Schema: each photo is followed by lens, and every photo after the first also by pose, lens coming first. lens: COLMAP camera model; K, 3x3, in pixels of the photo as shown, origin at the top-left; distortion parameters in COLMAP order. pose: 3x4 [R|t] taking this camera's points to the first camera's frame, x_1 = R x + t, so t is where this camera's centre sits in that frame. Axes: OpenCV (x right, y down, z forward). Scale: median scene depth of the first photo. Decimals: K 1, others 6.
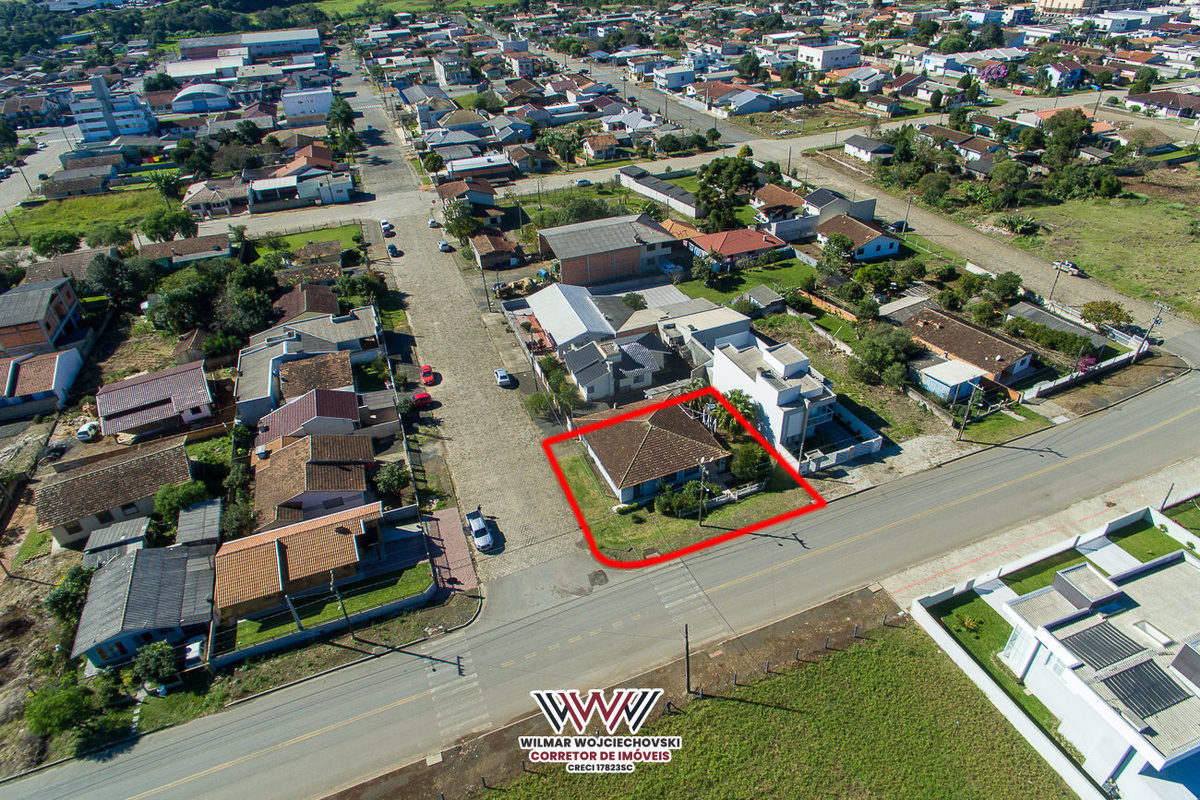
lens RADIAL K [[703.2, 0, 595.5], [0, 703.2, 402.1], [0, 0, 1]] dist [-0.005975, 0.005948]
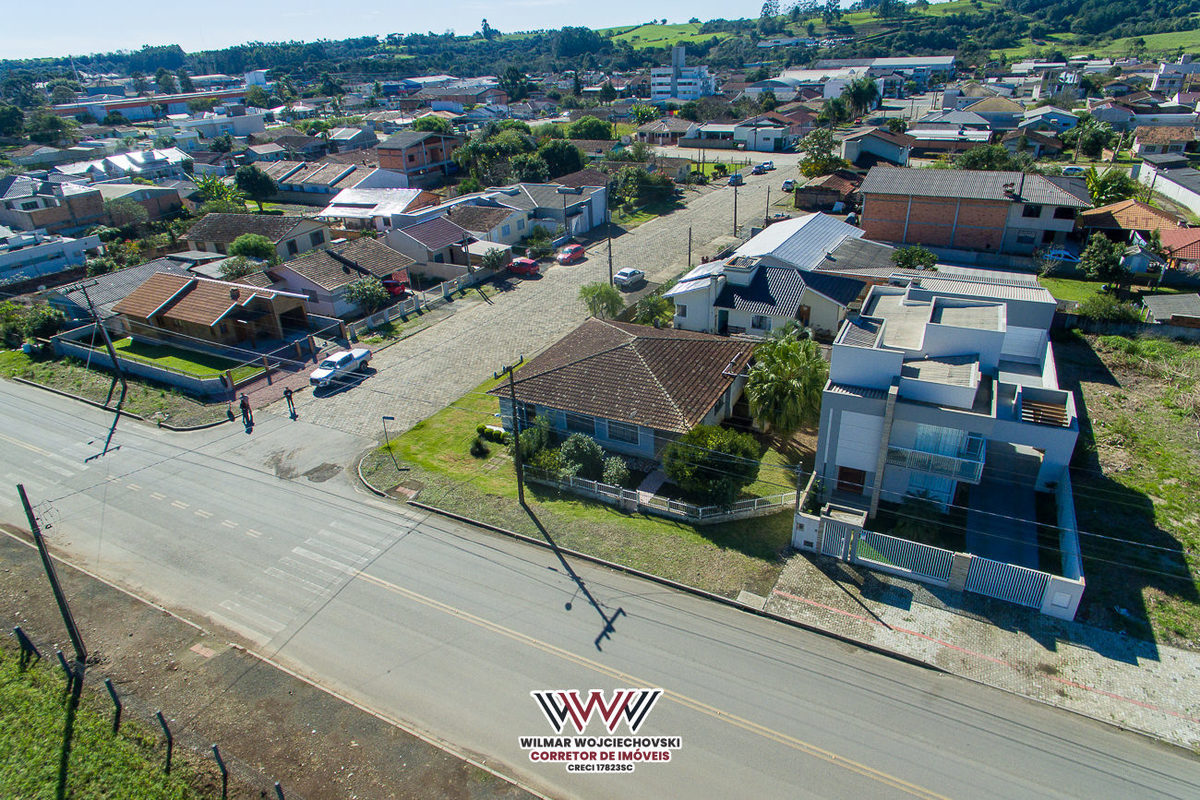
lens RADIAL K [[703.2, 0, 600.3], [0, 703.2, 395.6], [0, 0, 1]] dist [-0.005975, 0.005948]
pose [[0.650566, 0.354465, -0.671653, 0.376591], [-0.417023, 0.905867, 0.074141, 0.033649], [0.634708, 0.231862, 0.737147, 0.485106]]
